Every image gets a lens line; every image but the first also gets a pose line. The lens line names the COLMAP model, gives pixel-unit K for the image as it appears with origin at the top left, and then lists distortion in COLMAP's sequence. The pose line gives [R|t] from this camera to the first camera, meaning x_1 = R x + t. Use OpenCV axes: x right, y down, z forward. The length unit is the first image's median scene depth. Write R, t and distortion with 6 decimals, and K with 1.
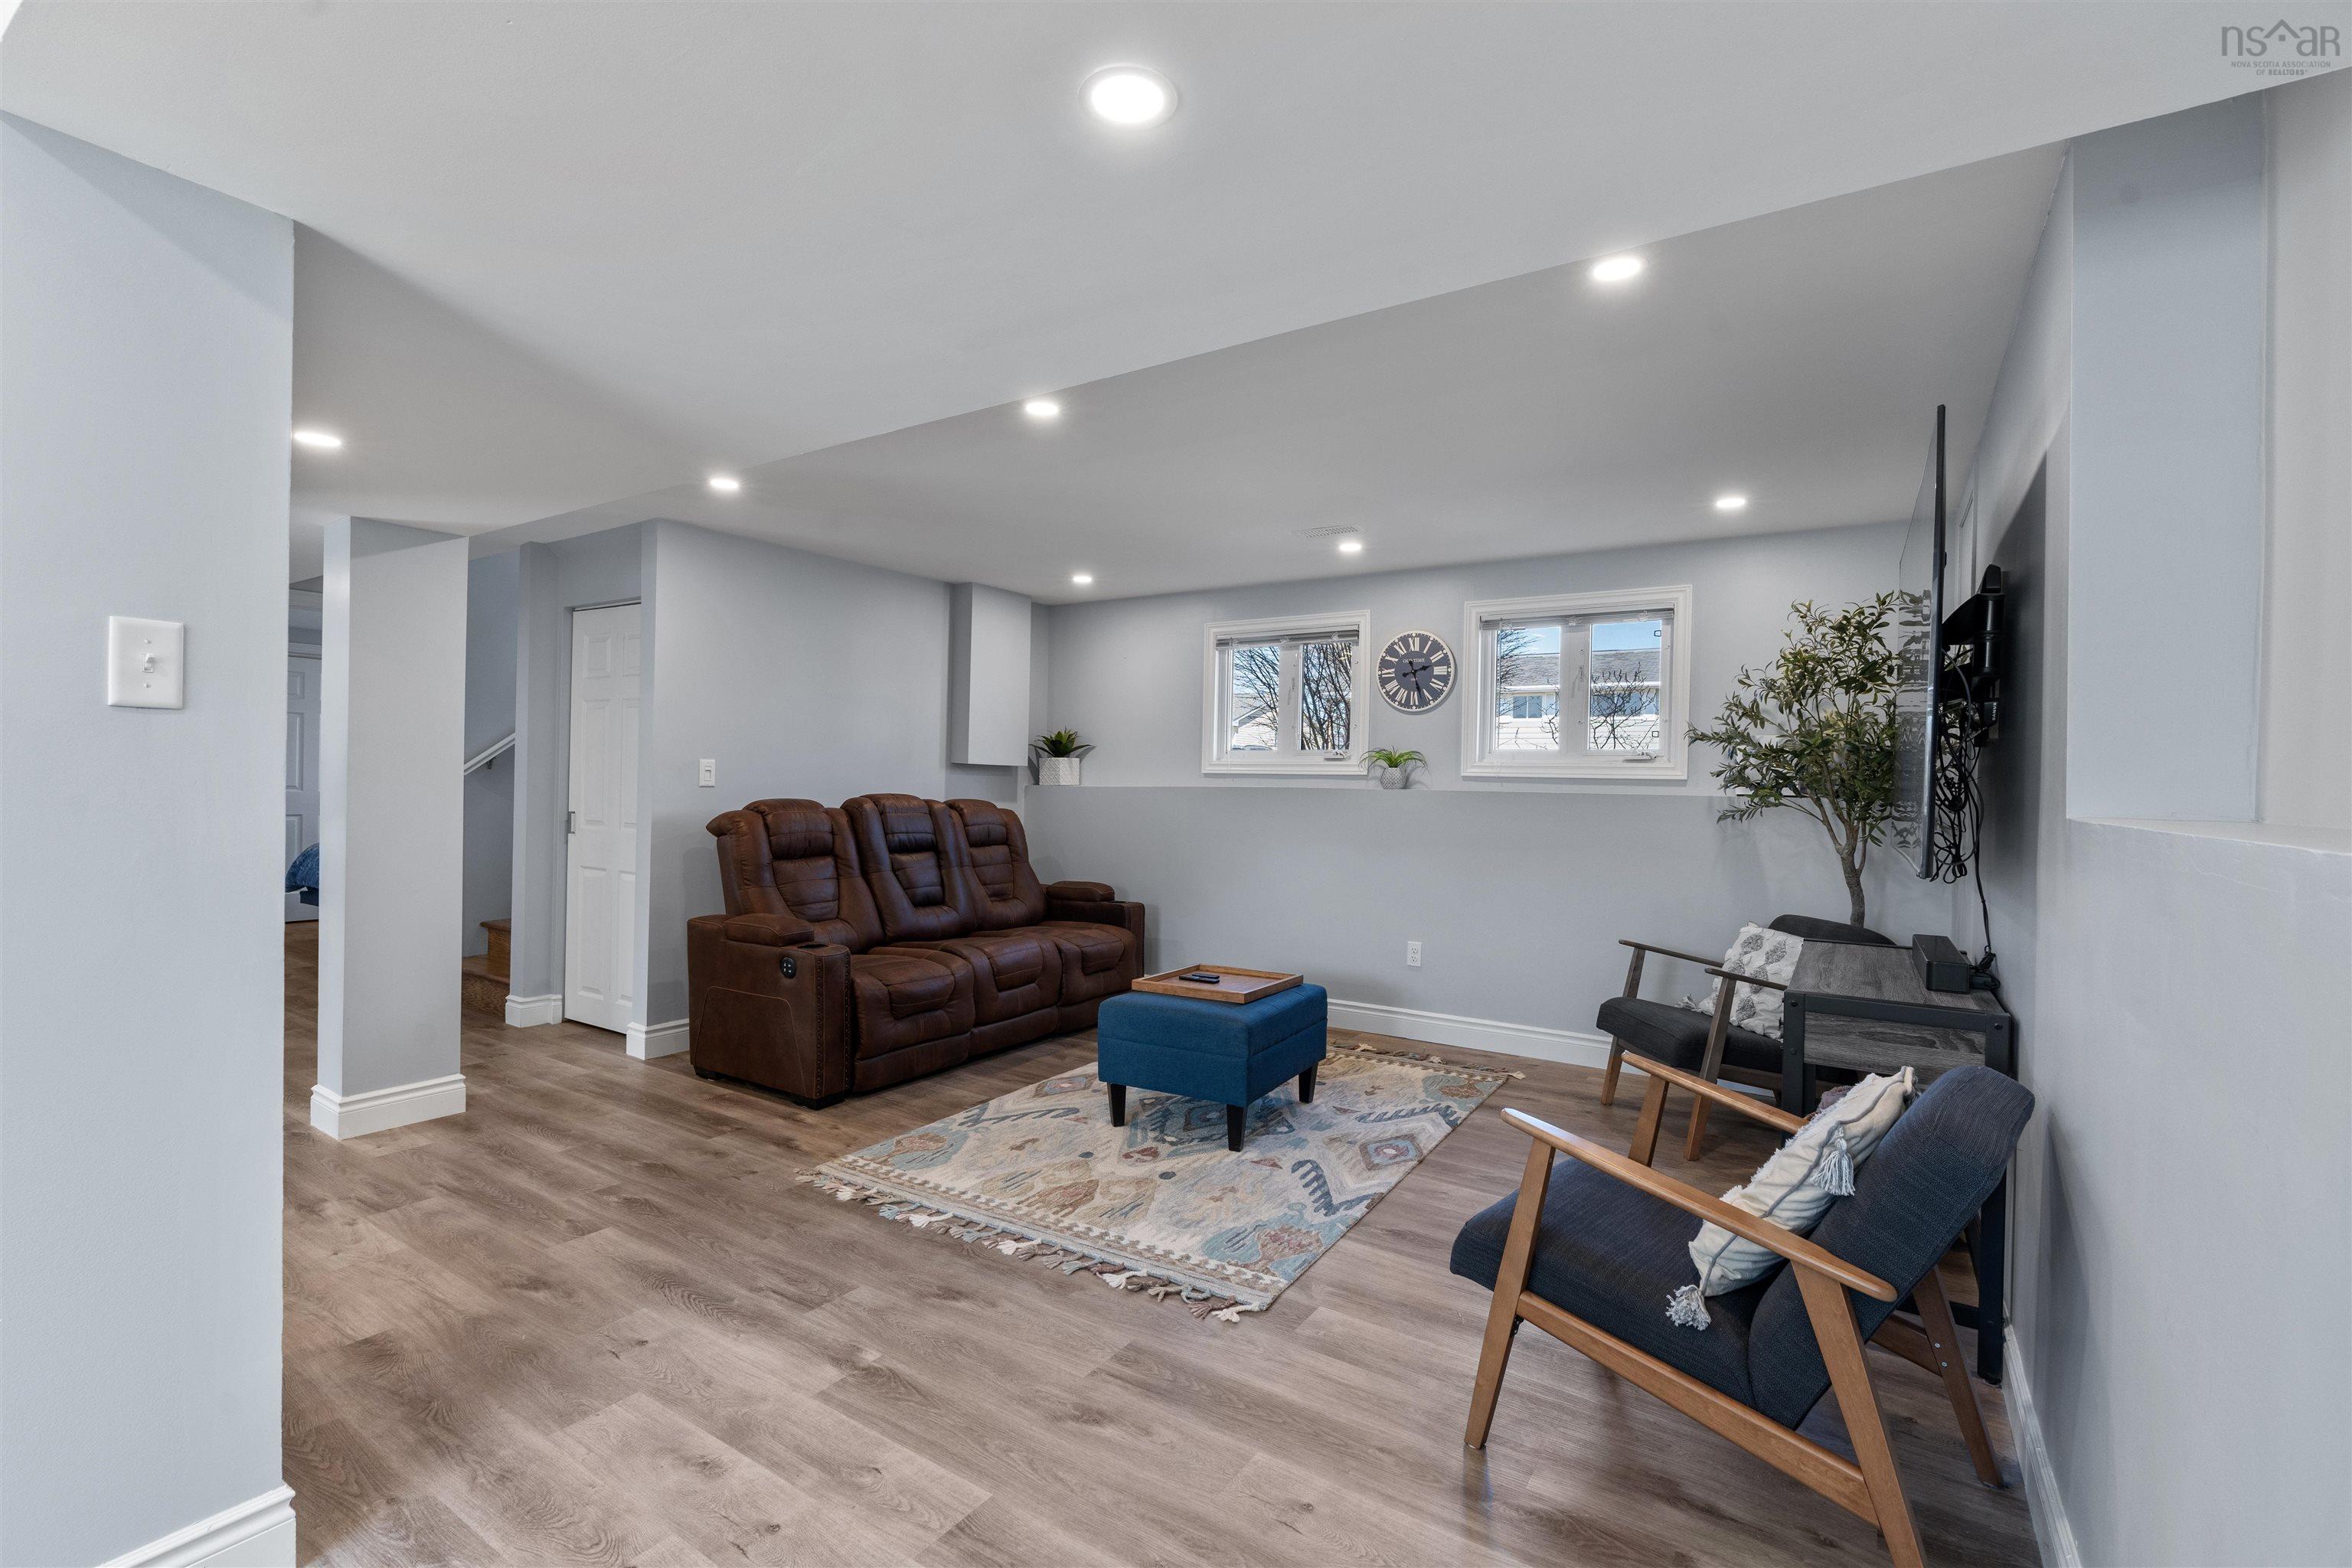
lens RADIAL K [[1059.9, 0, 1159.4], [0, 1059.9, 776.7], [0, 0, 1]] dist [-0.013132, 0.004384]
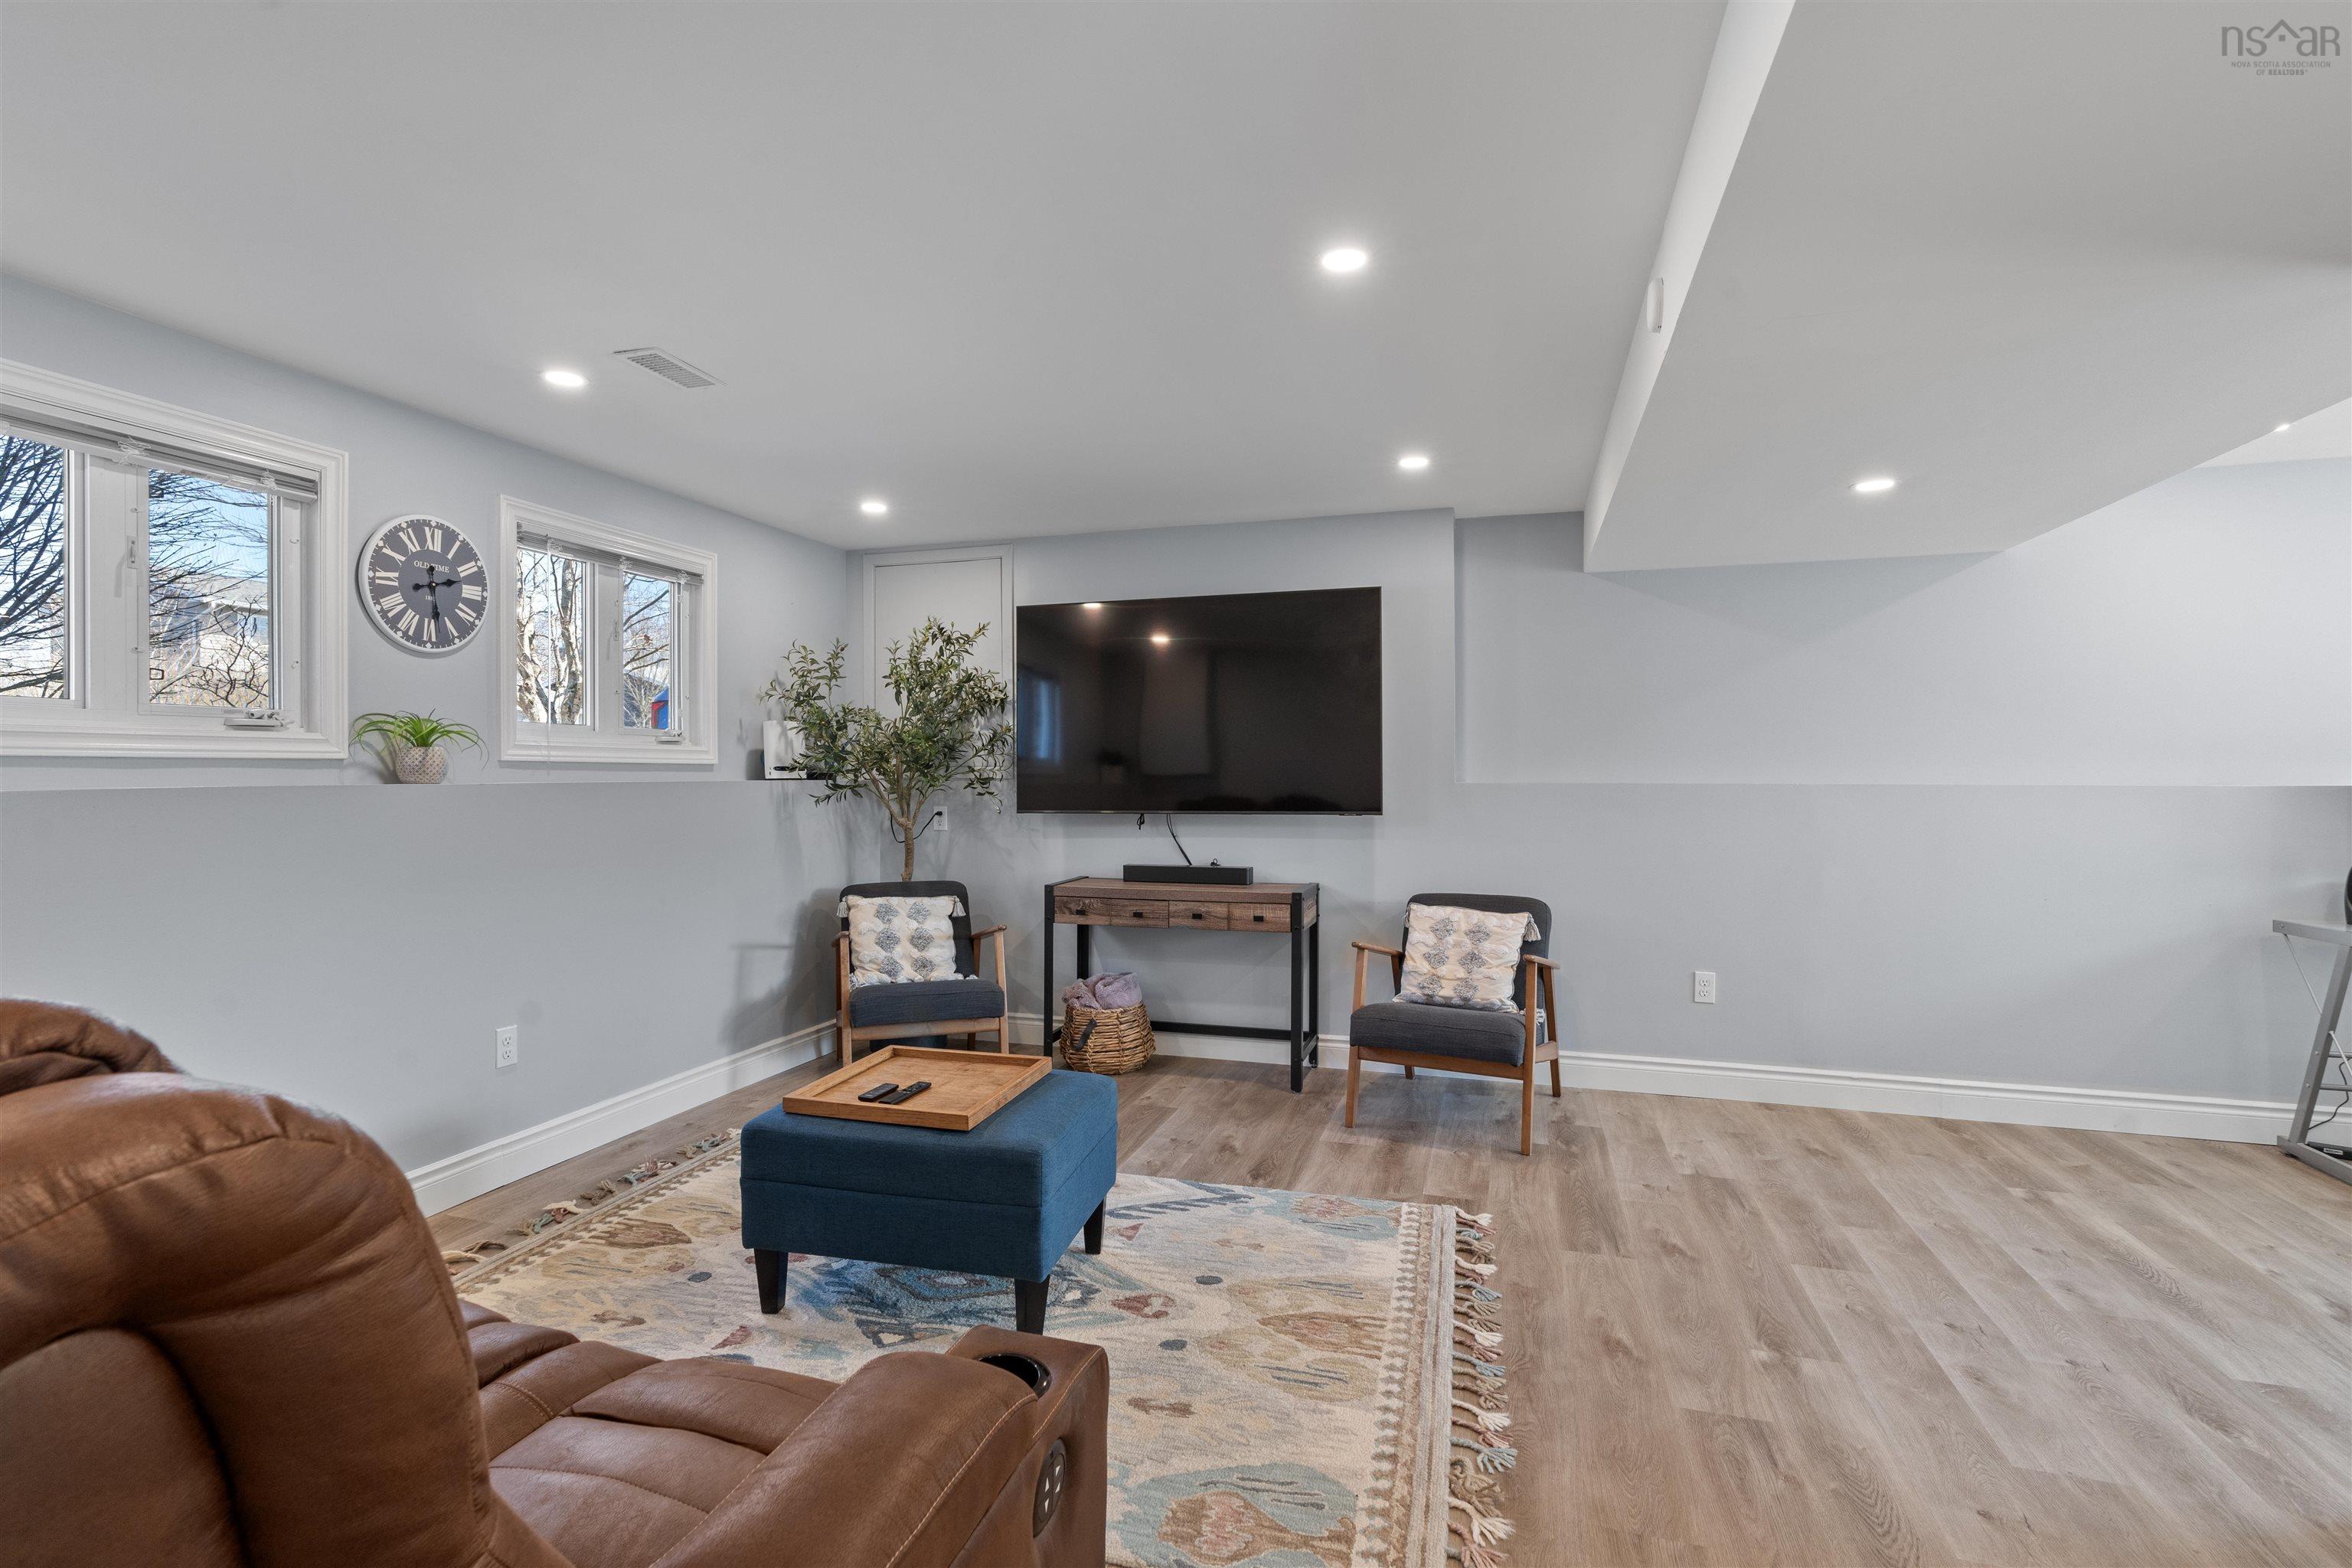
lens RADIAL K [[1091.7, 0, 1164.1], [0, 1091.7, 774.3], [0, 0, 1]] dist [-0.016671, 0.006805]
pose [[-0.284031, -0.018708, 0.958632, -0.611624], [-0.007025, 0.999823, 0.017430, -0.008842], [-0.958789, -0.001784, -0.284113, 1.031560]]
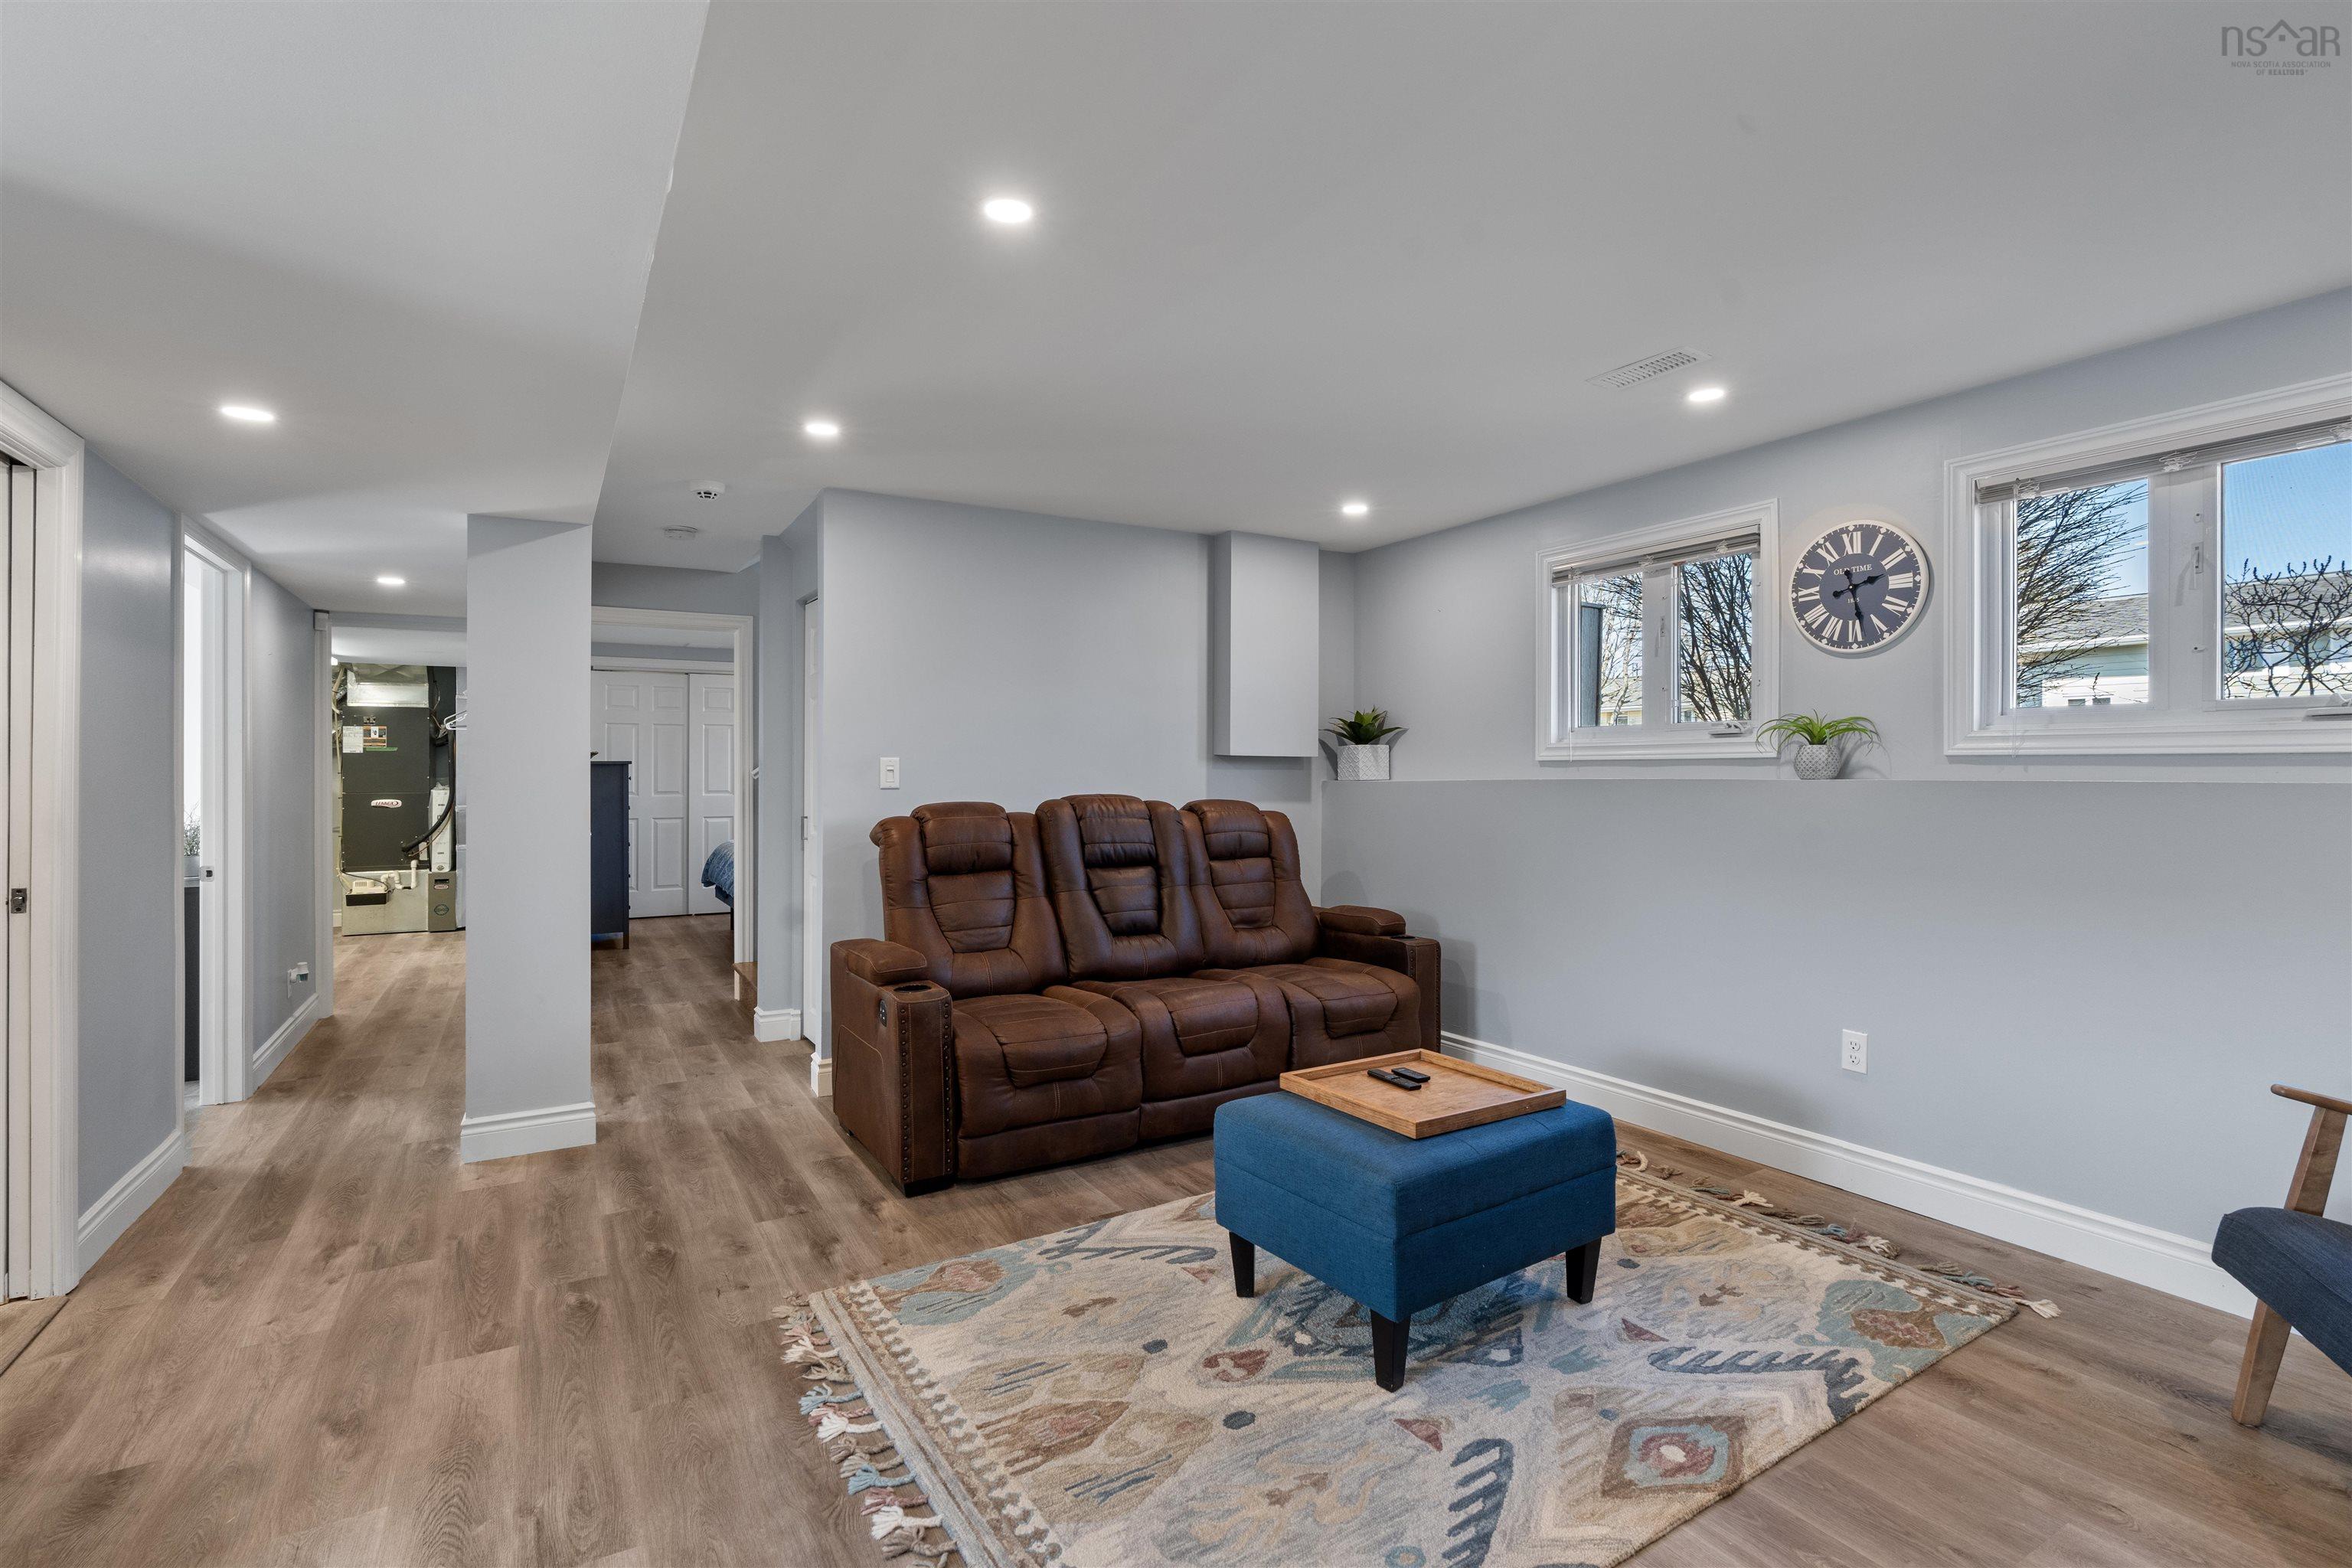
lens RADIAL K [[1092.1, 0, 1162.0], [0, 1092.1, 764.1], [0, 0, 1]] dist [-0.012539, 0.005815]
pose [[0.897546, -0.021558, -0.440394, 0.206704], [0.018674, 0.999766, -0.010882, 0.003330], [0.440526, 0.001543, 0.897739, 0.339984]]
